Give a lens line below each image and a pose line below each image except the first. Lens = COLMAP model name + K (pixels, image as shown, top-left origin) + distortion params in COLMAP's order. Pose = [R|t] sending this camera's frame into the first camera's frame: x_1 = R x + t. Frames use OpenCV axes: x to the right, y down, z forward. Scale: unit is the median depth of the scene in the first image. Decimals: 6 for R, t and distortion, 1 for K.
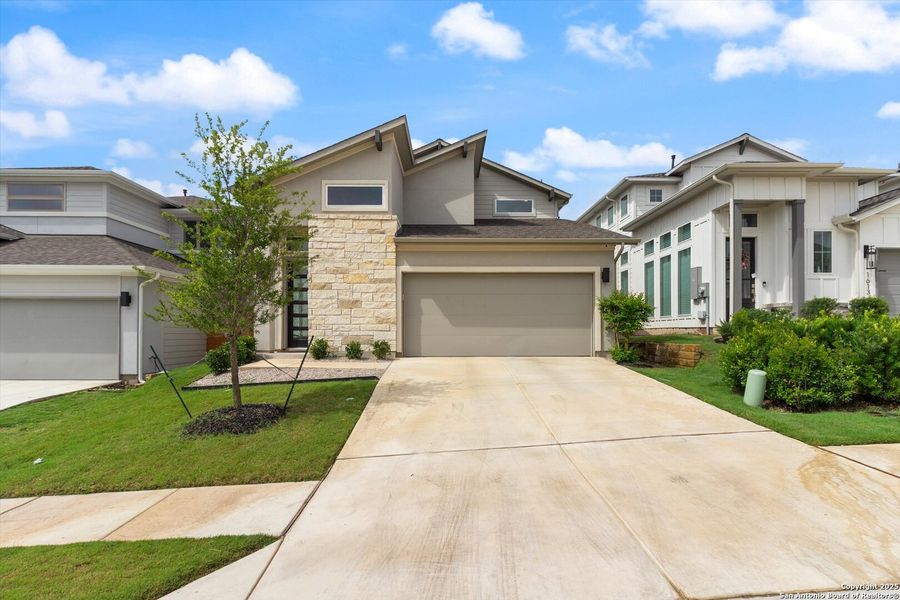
lens RADIAL K [[457.2, 0, 453.7], [0, 457.2, 331.0], [0, 0, 1]] dist [0.003447, 0.000473]
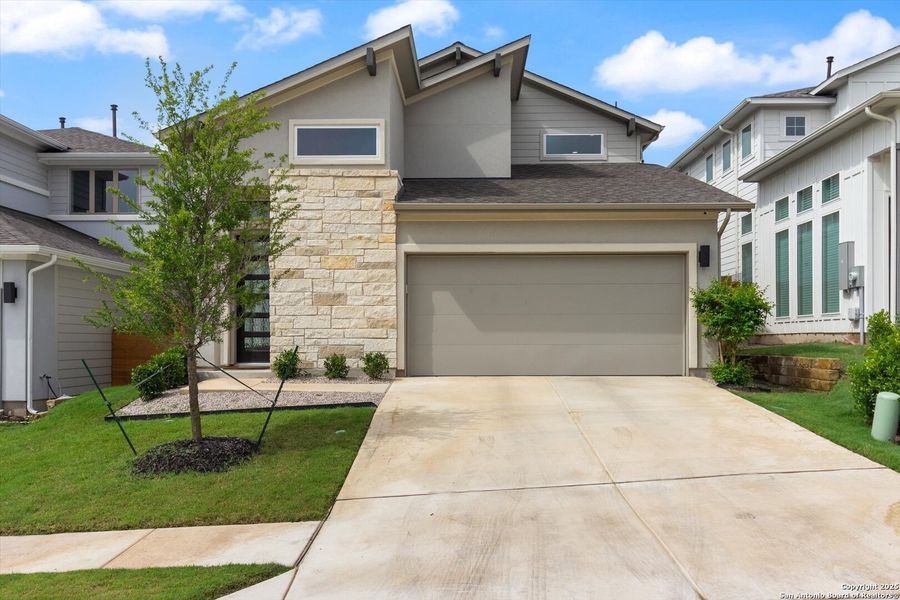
lens RADIAL K [[487.9, 0, 469.9], [0, 487.9, 342.8], [0, 0, 1]] dist [0.013431, 0.000314]
pose [[0.999664, -0.000068, -0.025920, 0.003523], [0.000054, 1.000000, -0.000560, 0.006930], [0.025920, 0.000558, 0.999664, 0.264951]]
